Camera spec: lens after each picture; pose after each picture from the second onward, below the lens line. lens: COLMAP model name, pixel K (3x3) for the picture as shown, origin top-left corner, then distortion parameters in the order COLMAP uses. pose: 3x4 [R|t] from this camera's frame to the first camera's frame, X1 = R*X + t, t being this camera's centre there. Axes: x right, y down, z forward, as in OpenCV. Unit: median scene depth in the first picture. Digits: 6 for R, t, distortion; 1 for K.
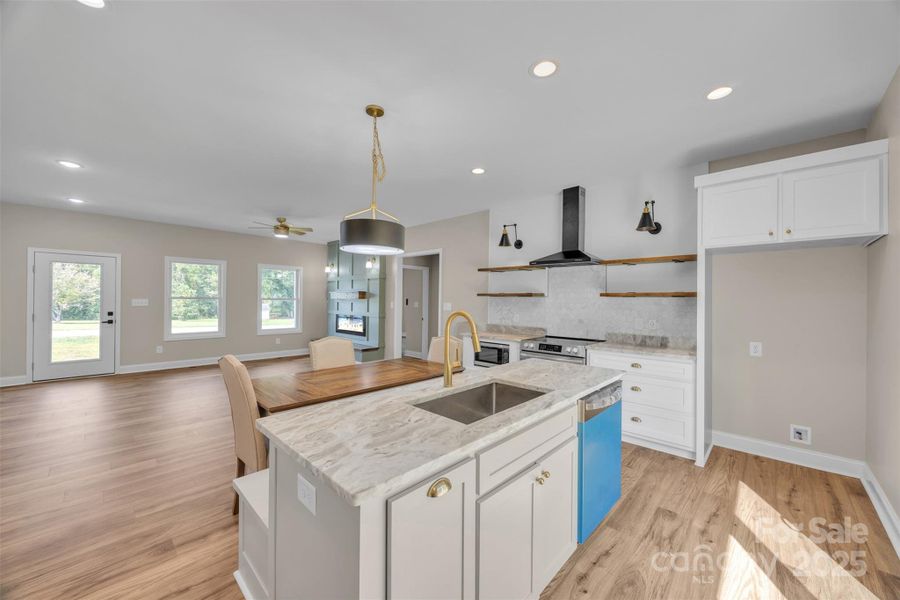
lens RADIAL K [[339.8, 0, 456.1], [0, 339.8, 298.7], [0, 0, 1]] dist [-0.000390, -0.000100]
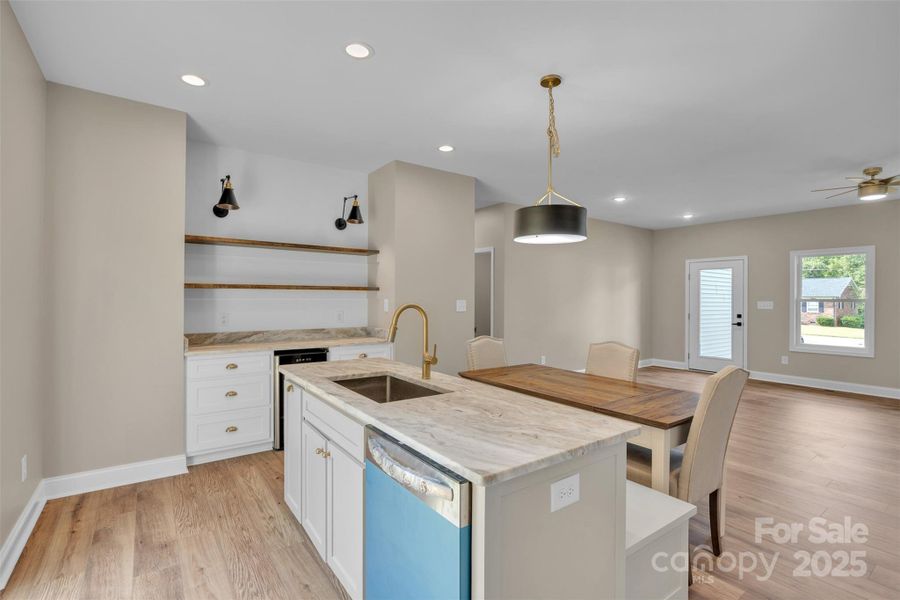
lens RADIAL K [[419.1, 0, 450.0], [0, 419.1, 300.0], [0, 0, 1]] dist [-0.001657, -0.000315]
pose [[-0.187509, -0.007796, -0.982232, 0.364640], [-0.004527, 0.999965, -0.007073, 0.009205], [0.982253, 0.003120, -0.187537, 0.396121]]
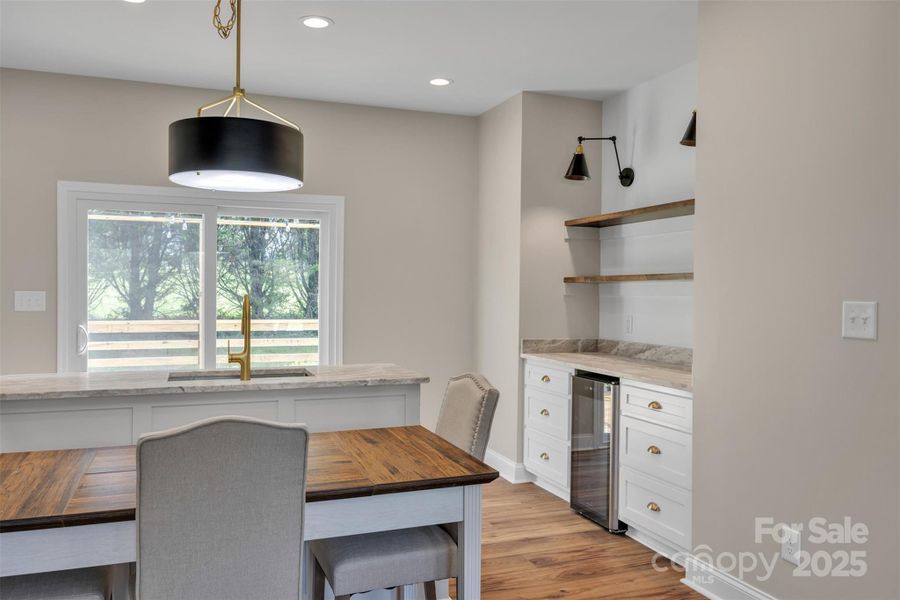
lens RADIAL K [[709.3, 0, 450.0], [0, 709.3, 300.0], [0, 0, 1]] dist [0.007289, 0.006652]
pose [[-0.894483, -0.023670, 0.446475, -0.412283], [-0.020162, 0.999717, 0.012606, 0.003077], [-0.446648, 0.002274, -0.894707, 0.748769]]
